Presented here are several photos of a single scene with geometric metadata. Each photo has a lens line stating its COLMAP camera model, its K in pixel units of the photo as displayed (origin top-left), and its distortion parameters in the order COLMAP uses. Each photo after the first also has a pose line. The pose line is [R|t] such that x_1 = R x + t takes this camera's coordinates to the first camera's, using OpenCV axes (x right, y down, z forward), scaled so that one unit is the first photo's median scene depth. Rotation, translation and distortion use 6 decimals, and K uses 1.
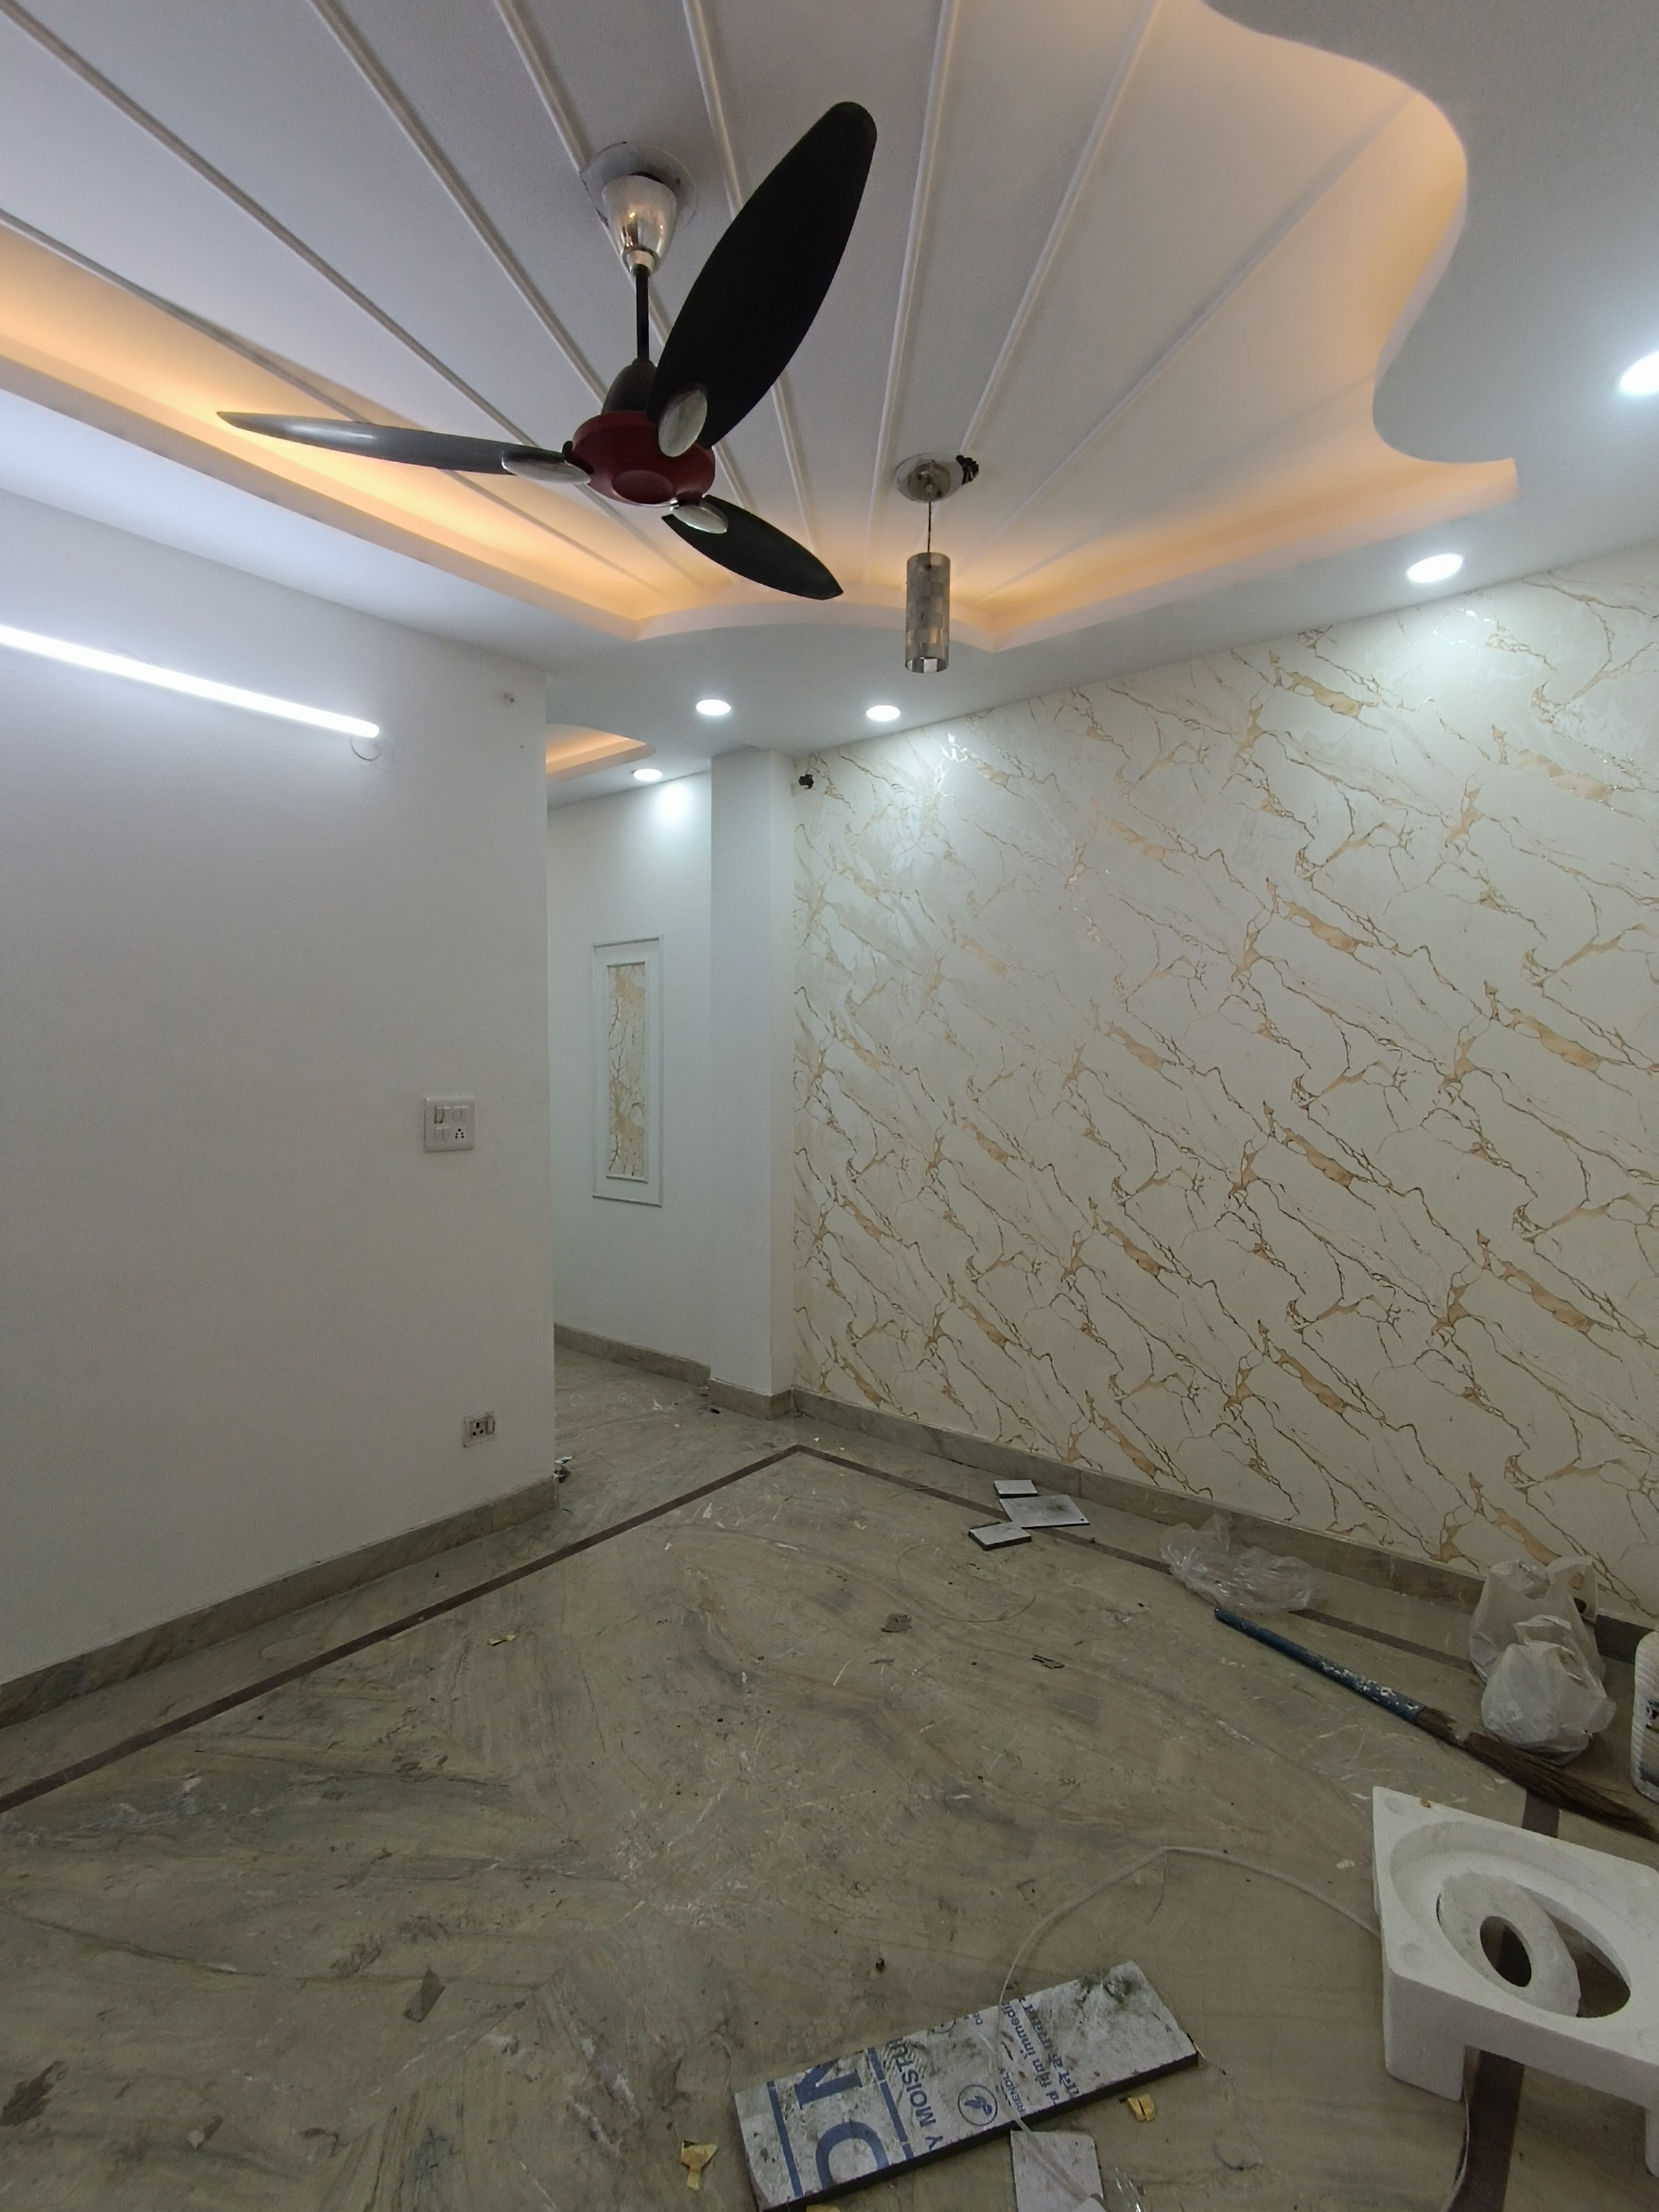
lens RADIAL K [[1005.2, 0, 830.6], [0, 1005.2, 1104.7], [0, 0, 1]] dist [0.000772, -0.001686]
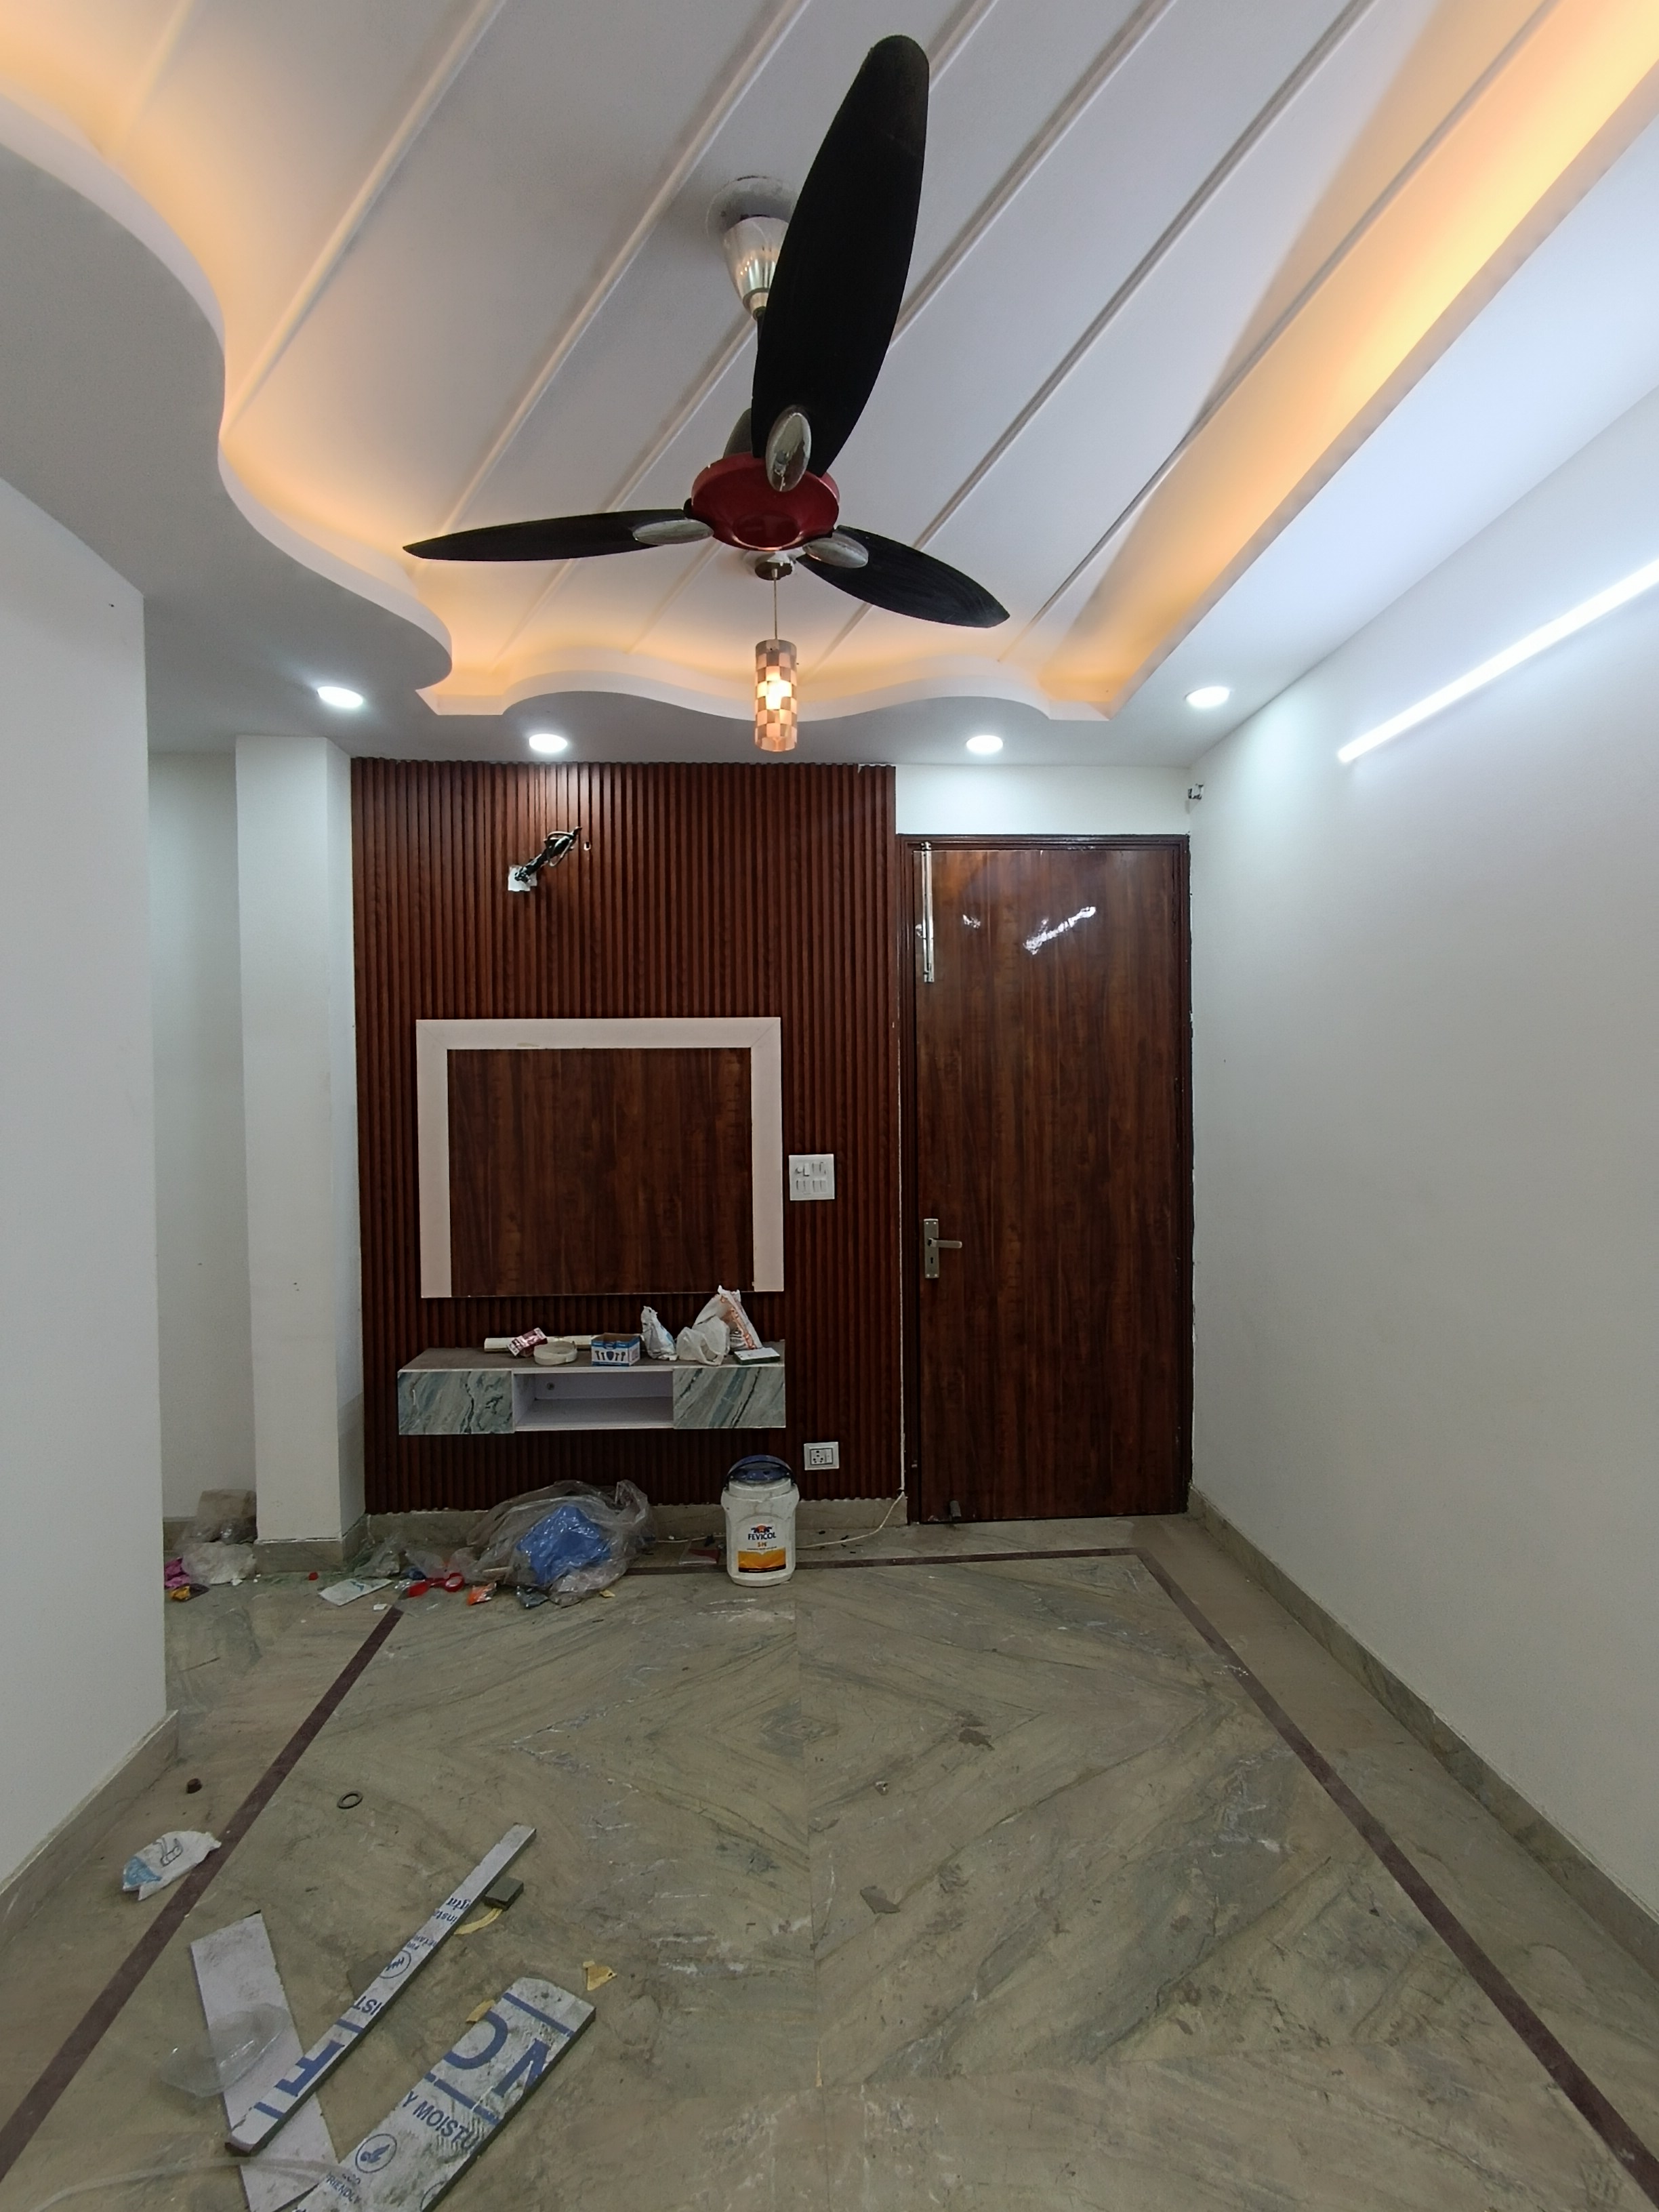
lens RADIAL K [[1005.2, 0, 832.3], [0, 1005.2, 1106.2], [0, 0, 1]] dist [0.000772, -0.001686]
pose [[-0.732849, 0.018080, -0.680151, 0.442031], [-0.027137, 0.998075, 0.055770, -0.117141], [0.679850, 0.059329, -0.730947, 1.844082]]
